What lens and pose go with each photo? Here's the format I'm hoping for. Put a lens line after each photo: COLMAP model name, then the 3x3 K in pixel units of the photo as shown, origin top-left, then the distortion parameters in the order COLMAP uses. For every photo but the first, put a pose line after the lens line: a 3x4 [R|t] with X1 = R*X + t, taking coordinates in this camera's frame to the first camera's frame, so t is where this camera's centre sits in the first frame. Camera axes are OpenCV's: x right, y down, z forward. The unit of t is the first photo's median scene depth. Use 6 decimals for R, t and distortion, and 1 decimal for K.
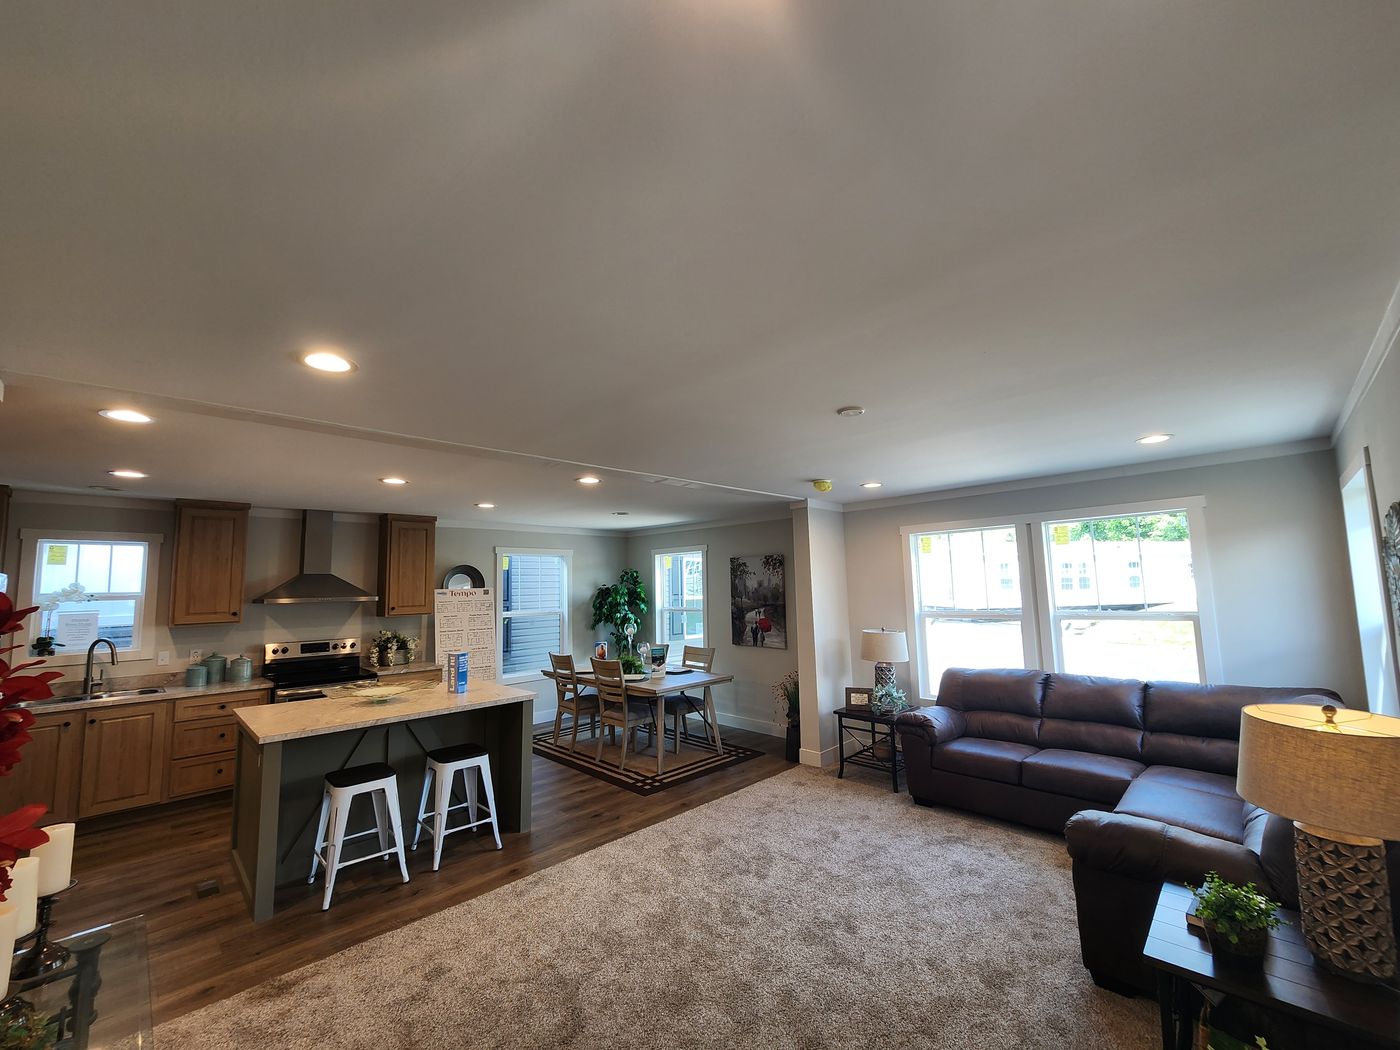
lens RADIAL K [[561.4, 0, 707.2], [0, 561.4, 528.5], [0, 0, 1]] dist [0.001229, 0.000004]
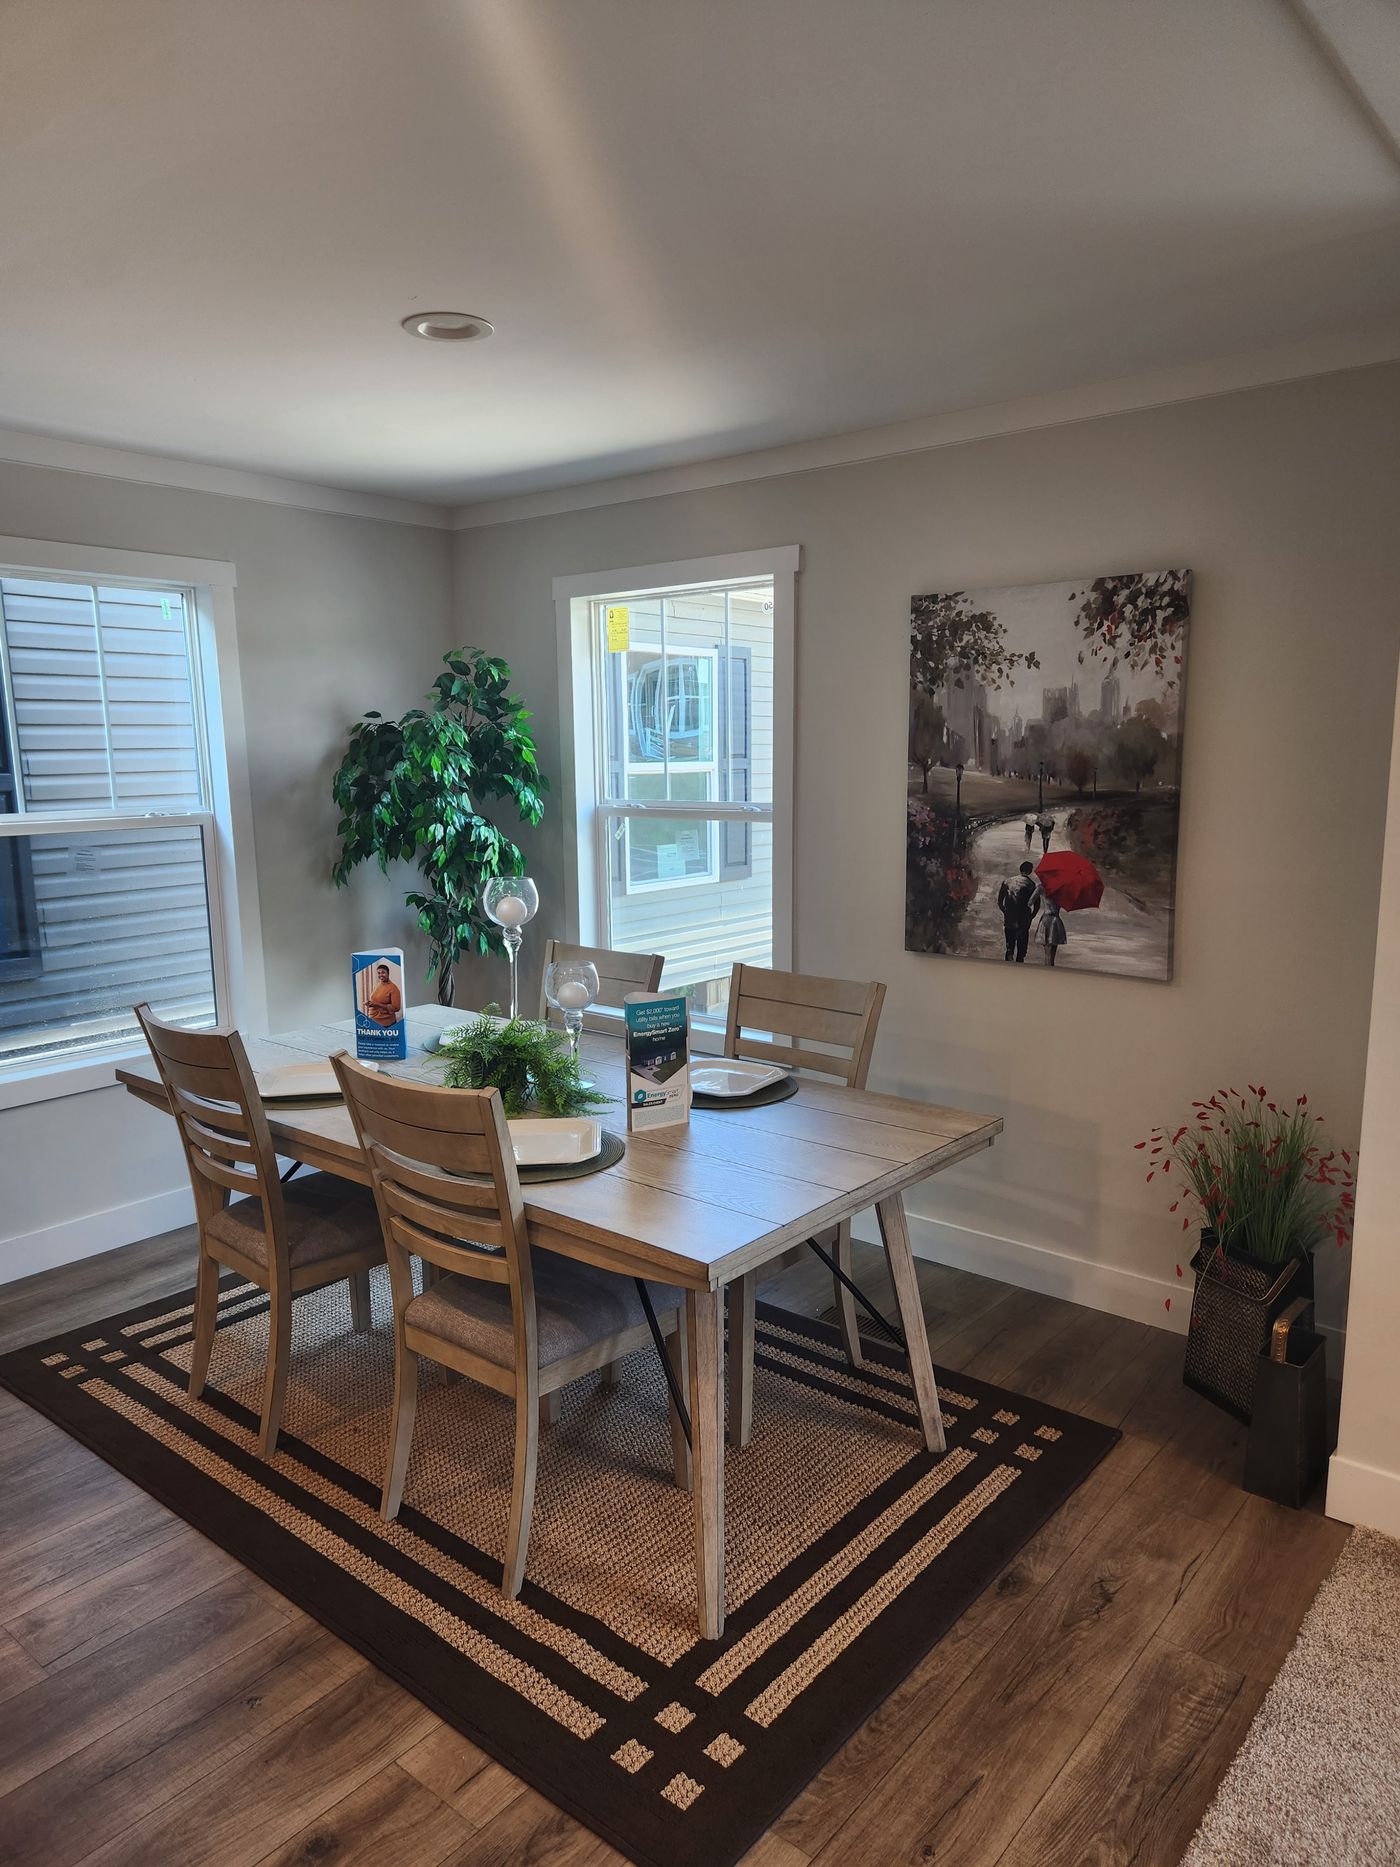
lens RADIAL K [[1266.0, 0, 696.0], [0, 1266.0, 946.2], [0, 0, 1]] dist [0.052500, -0.001544]
pose [[0.997231, -0.001910, 0.074338, -0.094512], [-0.017128, 0.966892, 0.254610, 0.062737], [-0.072363, -0.255178, 0.964182, 0.472281]]
